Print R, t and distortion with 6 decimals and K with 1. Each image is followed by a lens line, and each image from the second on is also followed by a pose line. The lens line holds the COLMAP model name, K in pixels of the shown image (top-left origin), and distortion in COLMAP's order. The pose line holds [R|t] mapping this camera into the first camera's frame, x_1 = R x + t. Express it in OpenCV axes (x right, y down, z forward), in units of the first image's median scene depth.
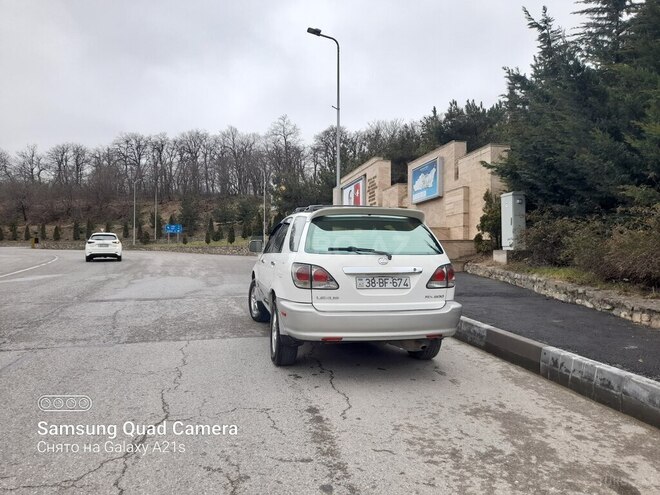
lens RADIAL K [[477.7, 0, 330.0], [0, 477.7, 247.5], [0, 0, 1]] dist [0.060193, -0.047406]
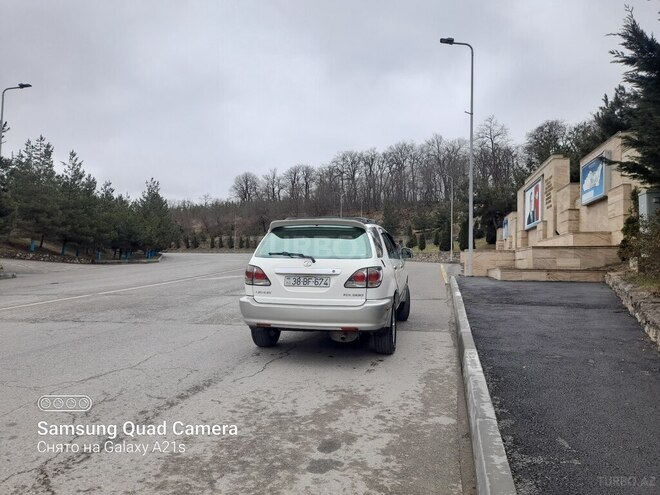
lens RADIAL K [[475.2, 0, 327.8], [0, 475.2, 250.7], [0, 0, 1]] dist [0.072052, -0.078819]
pose [[0.900364, -0.000992, -0.435136, 0.280478], [-0.002410, 0.999971, -0.007266, 0.001674], [0.435130, 0.007591, 0.900336, -0.024438]]
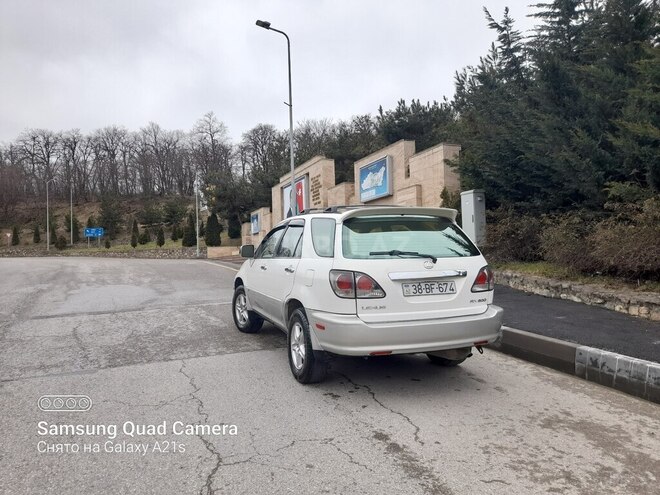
lens RADIAL K [[477.7, 0, 330.0], [0, 477.7, 247.5], [0, 0, 1]] dist [0.060193, -0.047406]
pose [[0.988392, -0.026626, 0.149573, -0.088529], [0.026353, 0.999645, 0.003808, -0.005733], [-0.149621, 0.000178, 0.988743, 0.046459]]
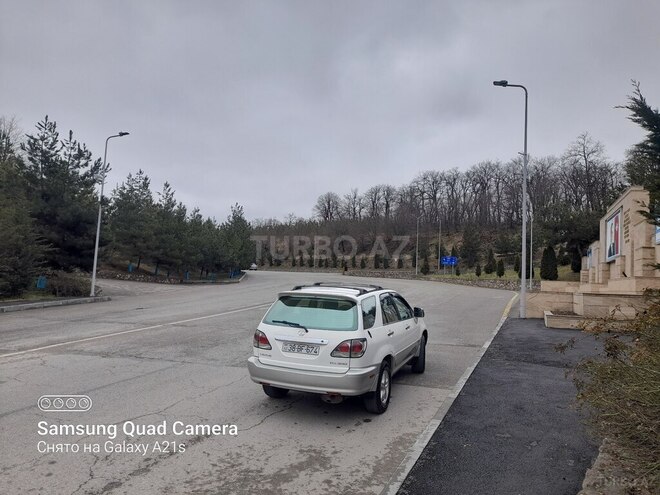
lens RADIAL K [[477.0, 0, 329.0], [0, 477.0, 255.2], [0, 0, 1]] dist [0.031977, -0.001249]
pose [[0.813323, 0.001098, -0.581811, 0.409064], [-0.024044, 0.999207, -0.031727, -0.064891], [0.581315, 0.039793, 0.812705, -0.041069]]
